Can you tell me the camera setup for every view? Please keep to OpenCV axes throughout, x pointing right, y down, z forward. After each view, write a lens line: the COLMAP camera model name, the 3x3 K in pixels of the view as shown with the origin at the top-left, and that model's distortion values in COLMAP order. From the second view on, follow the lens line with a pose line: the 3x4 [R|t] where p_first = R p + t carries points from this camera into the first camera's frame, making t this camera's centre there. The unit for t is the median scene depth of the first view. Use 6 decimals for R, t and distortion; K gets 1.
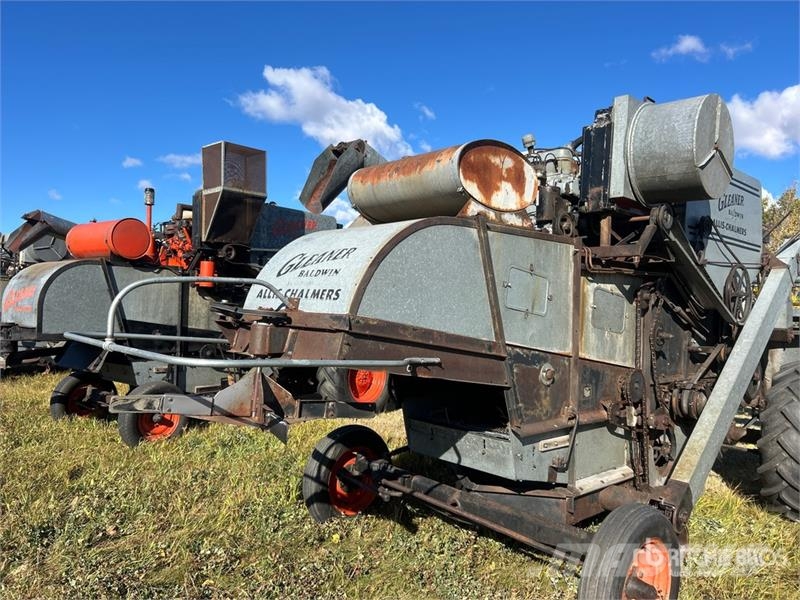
lens RADIAL K [[606.7, 0, 393.2], [0, 606.7, 297.9], [0, 0, 1]] dist [0.057818, -0.064661]
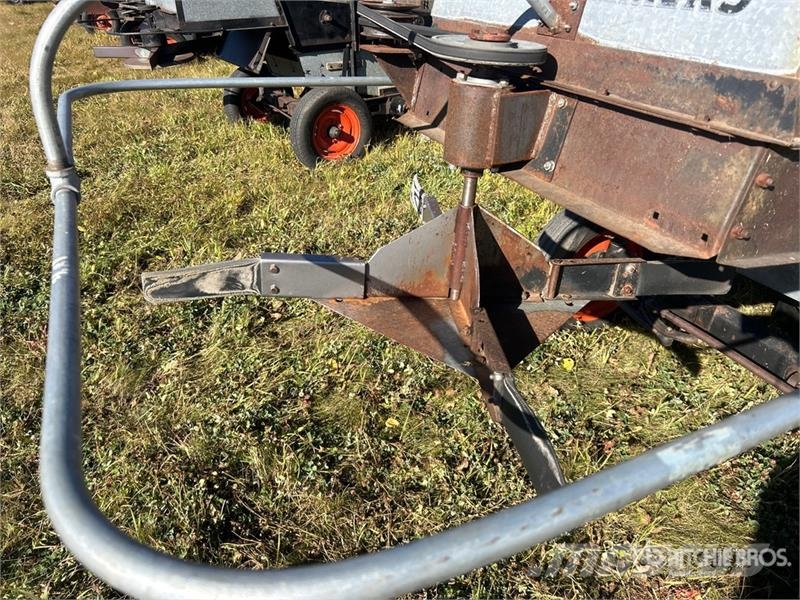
lens RADIAL K [[606.7, 0, 393.2], [0, 606.7, 297.9], [0, 0, 1]] dist [0.057818, -0.064661]
pose [[0.953427, 0.112851, -0.279717, -0.113492], [0.043401, 0.866390, 0.497479, -0.024243], [0.298485, -0.486450, 0.821141, 0.477166]]
